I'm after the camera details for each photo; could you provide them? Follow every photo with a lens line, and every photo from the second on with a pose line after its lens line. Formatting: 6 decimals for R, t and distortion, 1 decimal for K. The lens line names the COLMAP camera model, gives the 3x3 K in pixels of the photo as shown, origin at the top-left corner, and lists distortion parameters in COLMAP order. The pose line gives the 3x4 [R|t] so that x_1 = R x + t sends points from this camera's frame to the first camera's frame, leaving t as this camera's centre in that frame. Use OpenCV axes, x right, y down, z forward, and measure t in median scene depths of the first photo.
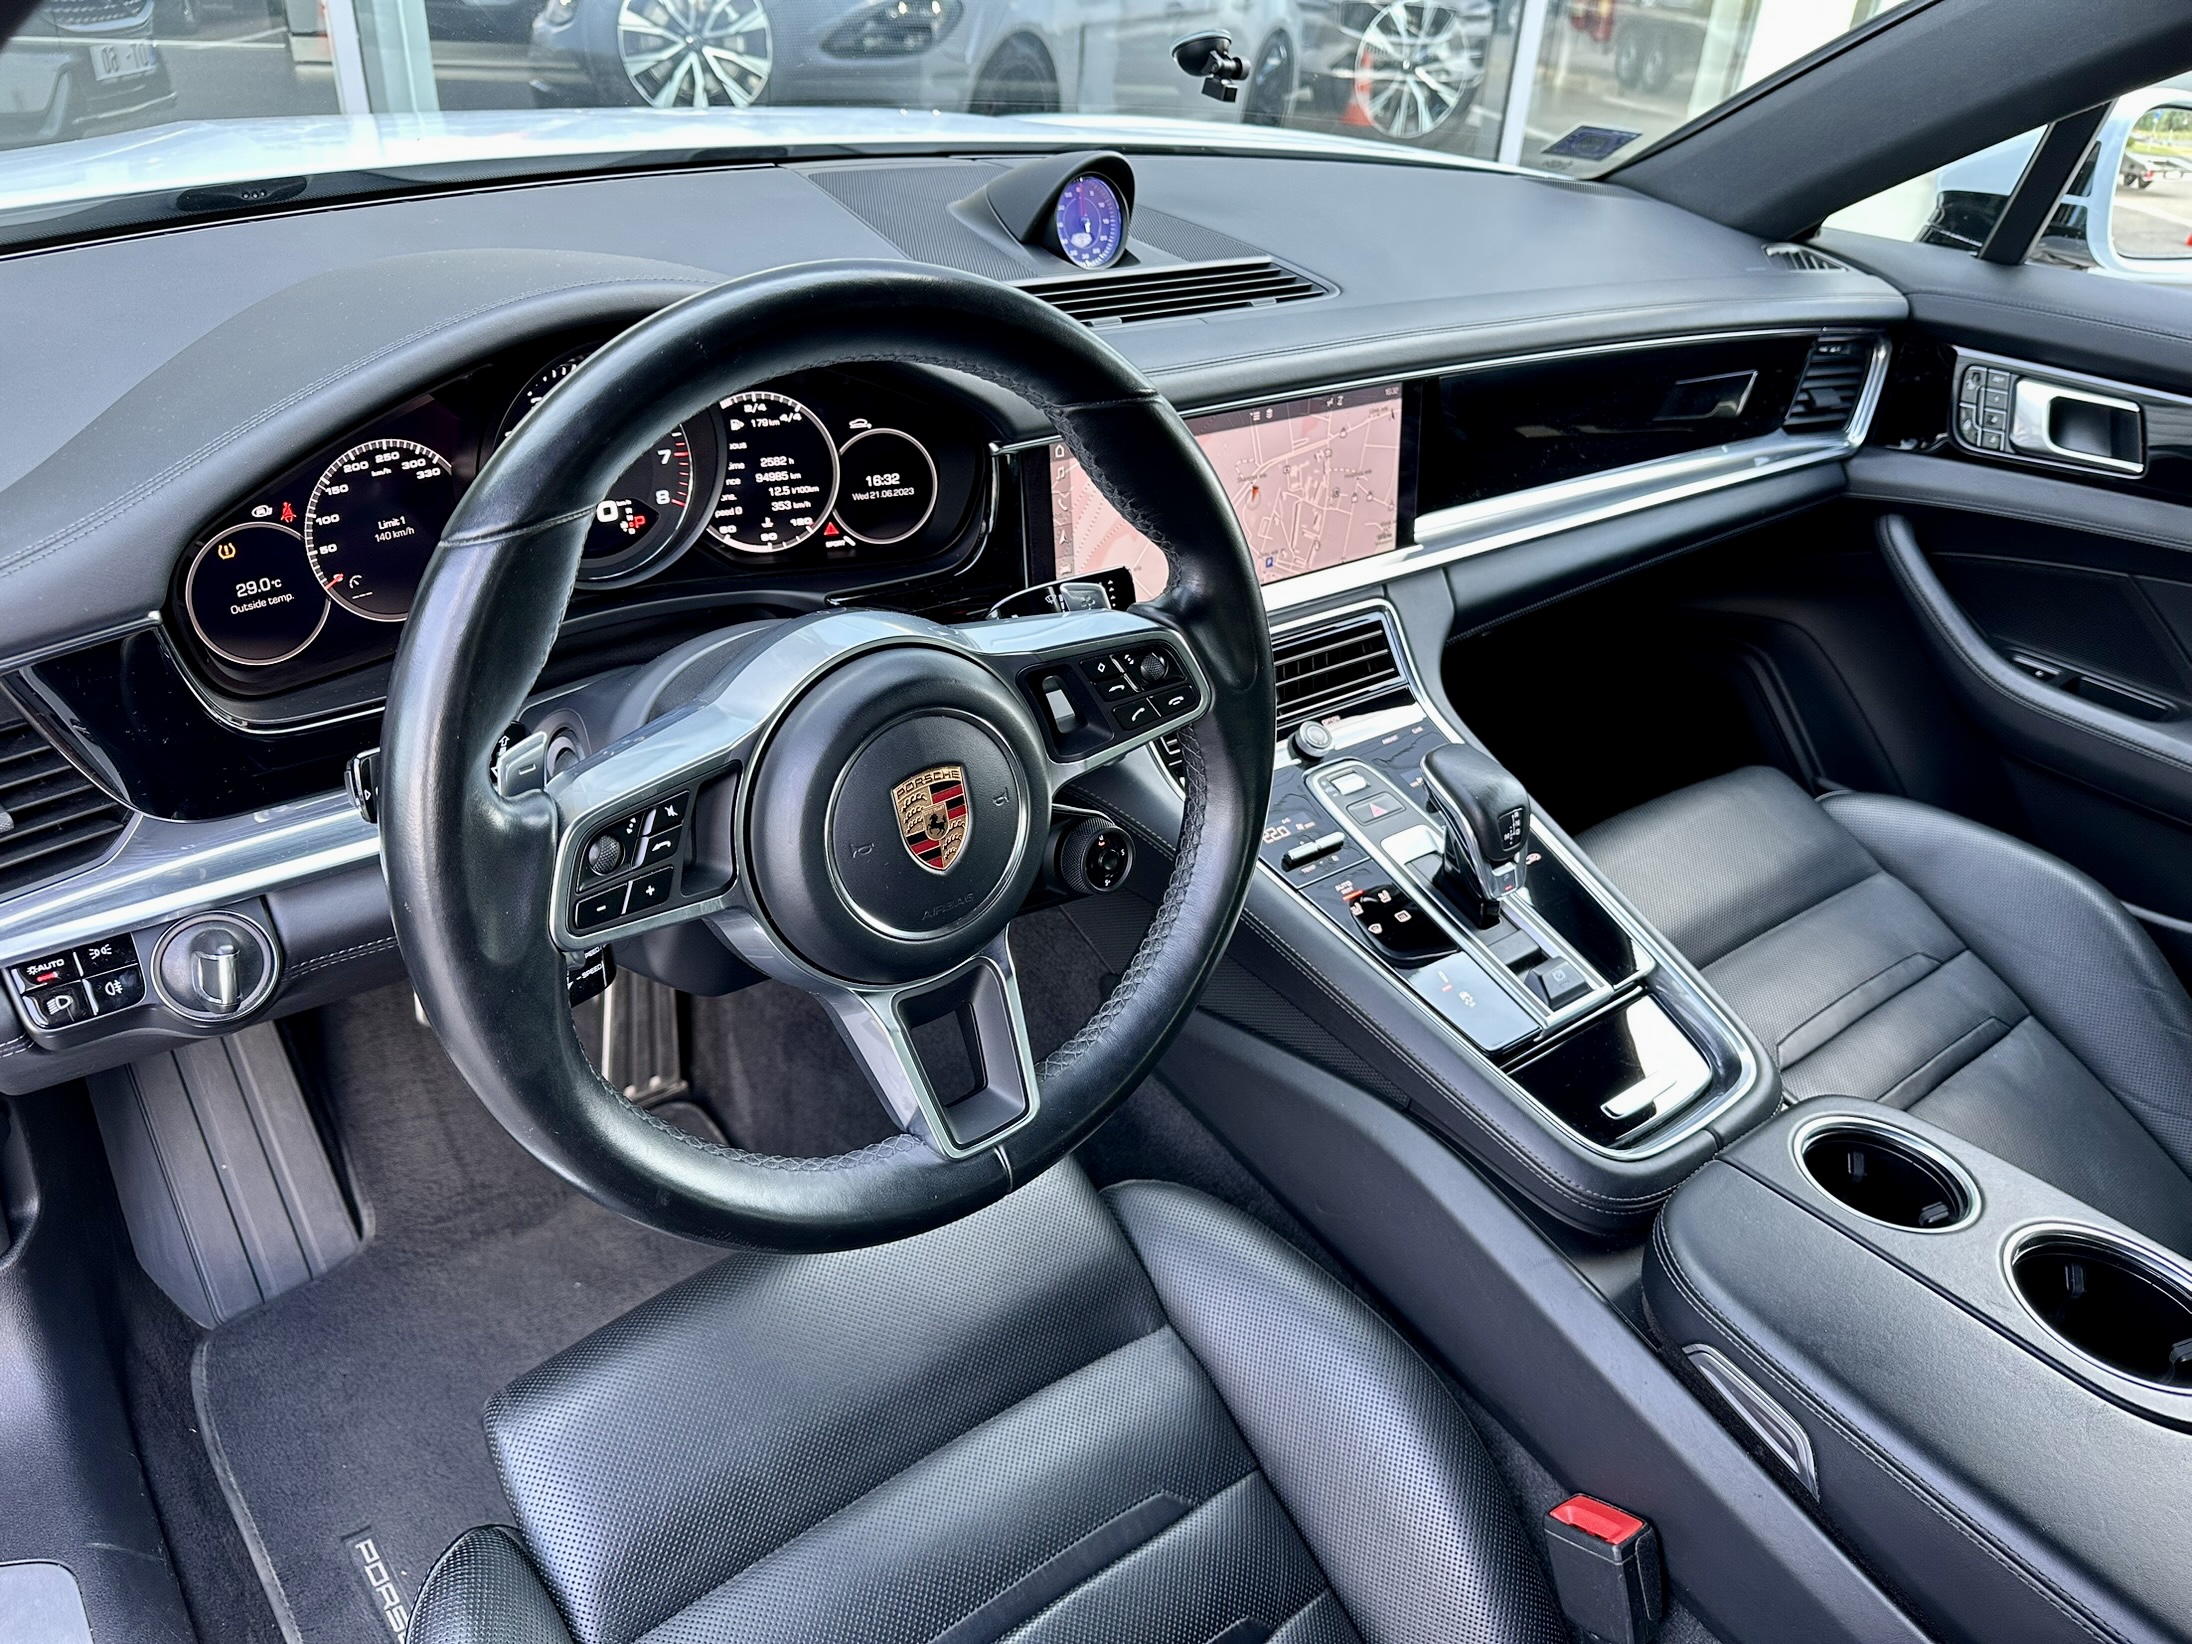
lens RADIAL K [[1555.7, 0, 1104.3], [0, 1555.7, 828.9], [0, 0, 1]] dist [0.047160, -0.056223]
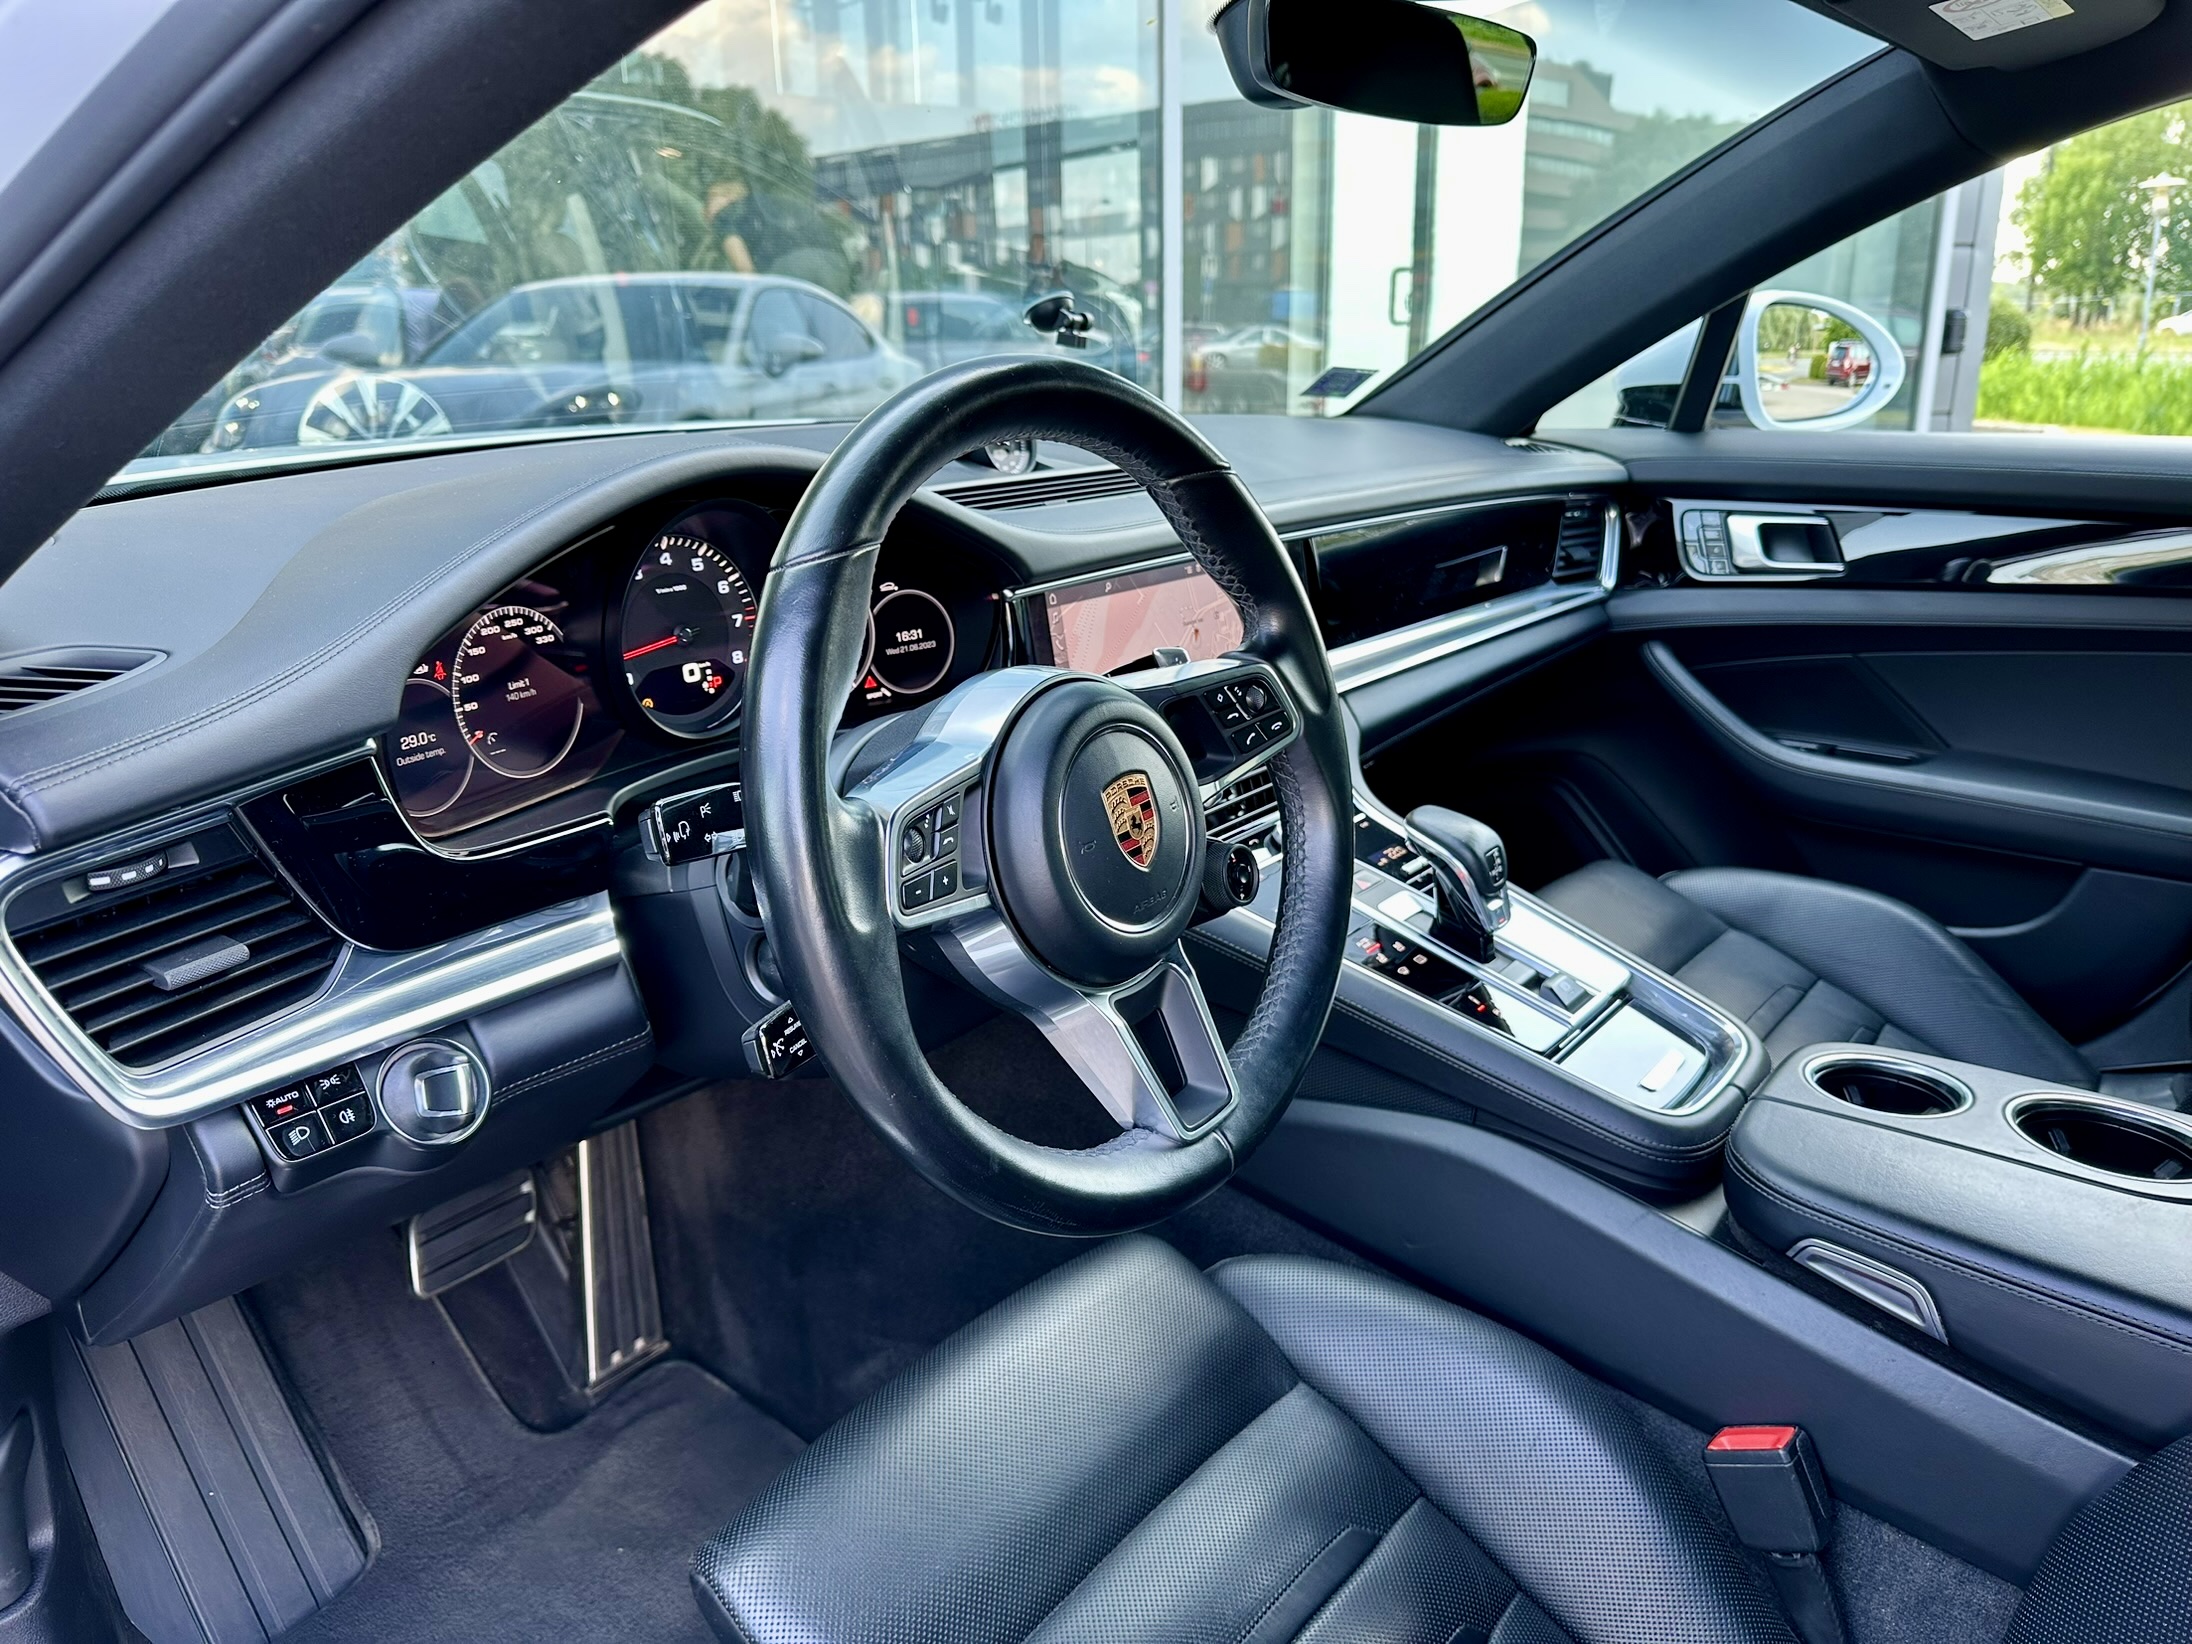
lens RADIAL K [[1555.7, 0, 1104.7], [0, 1555.7, 821.5], [0, 0, 1]] dist [0.047160, -0.056223]
pose [[0.969854, -0.138641, 0.200406, -0.244763], [0.178914, 0.963464, -0.199316, 0.147936], [-0.165450, 0.229163, 0.959224, -0.052670]]
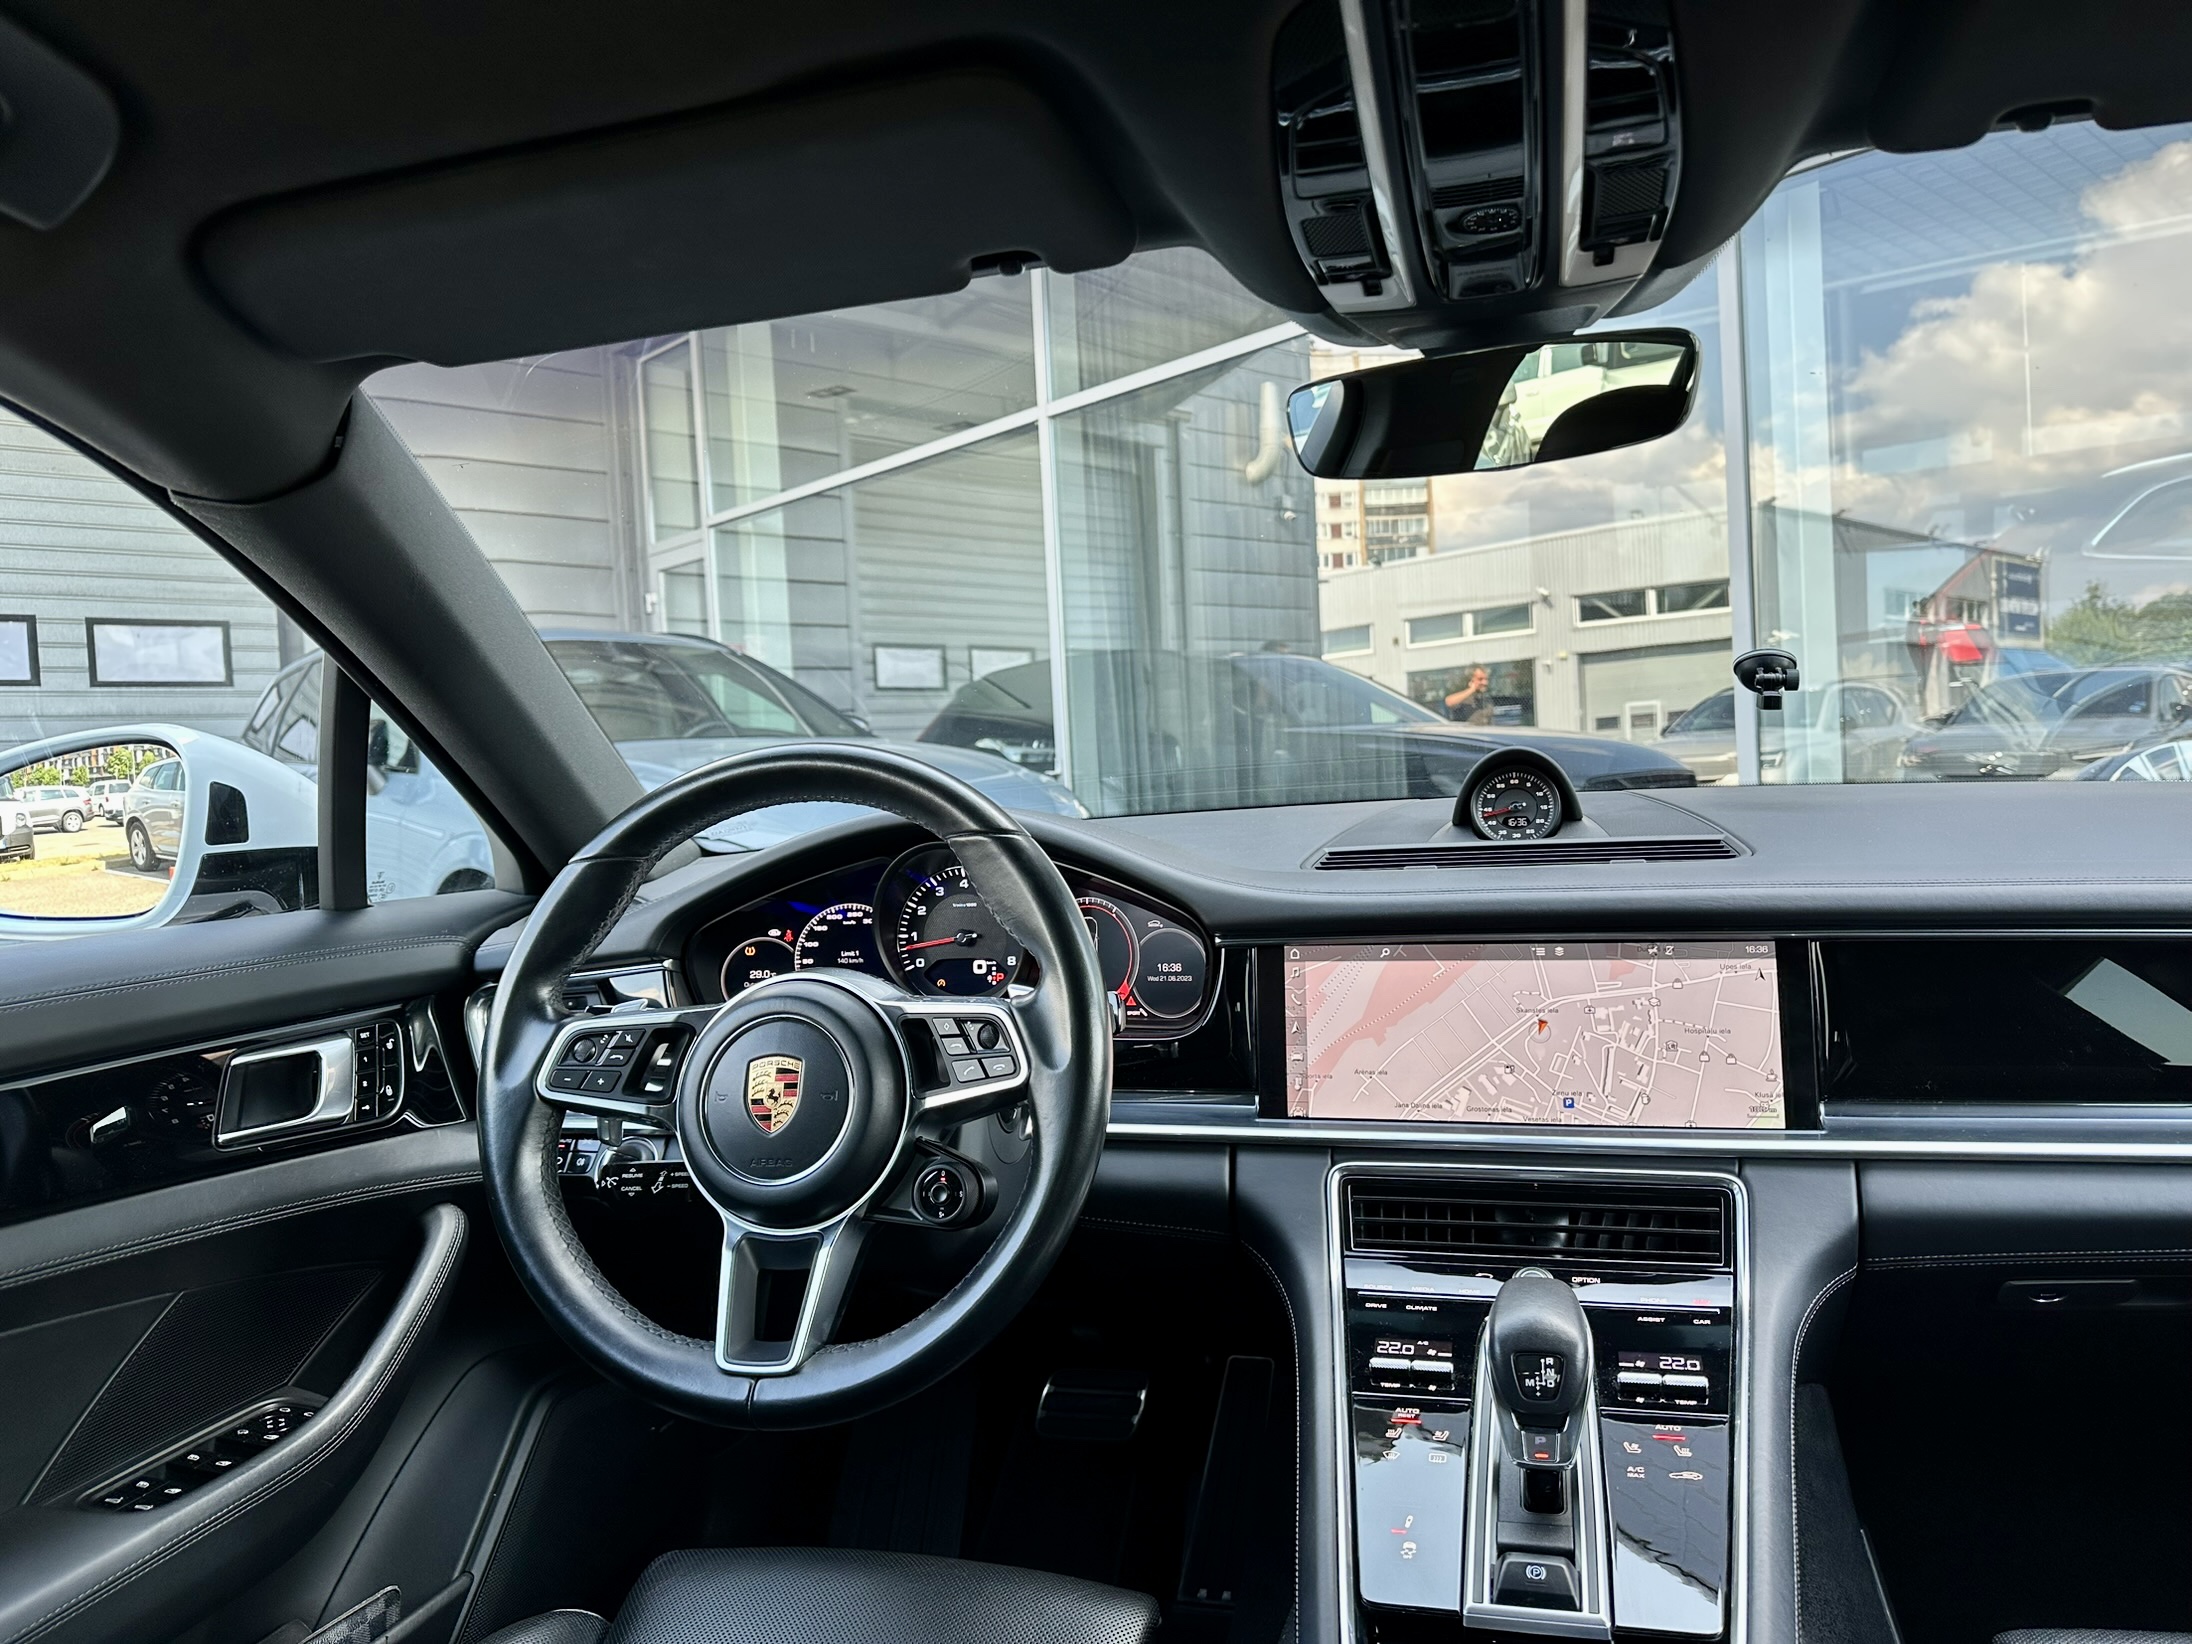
lens RADIAL K [[1555.7, 0, 1108.8], [0, 1555.7, 816.5], [0, 0, 1]] dist [0.047160, -0.056223]
pose [[0.575758, -0.065243, -0.815013, 0.862173], [-0.335847, 0.889964, -0.308498, 0.073262], [0.745460, 0.451340, 0.490492, 0.283482]]
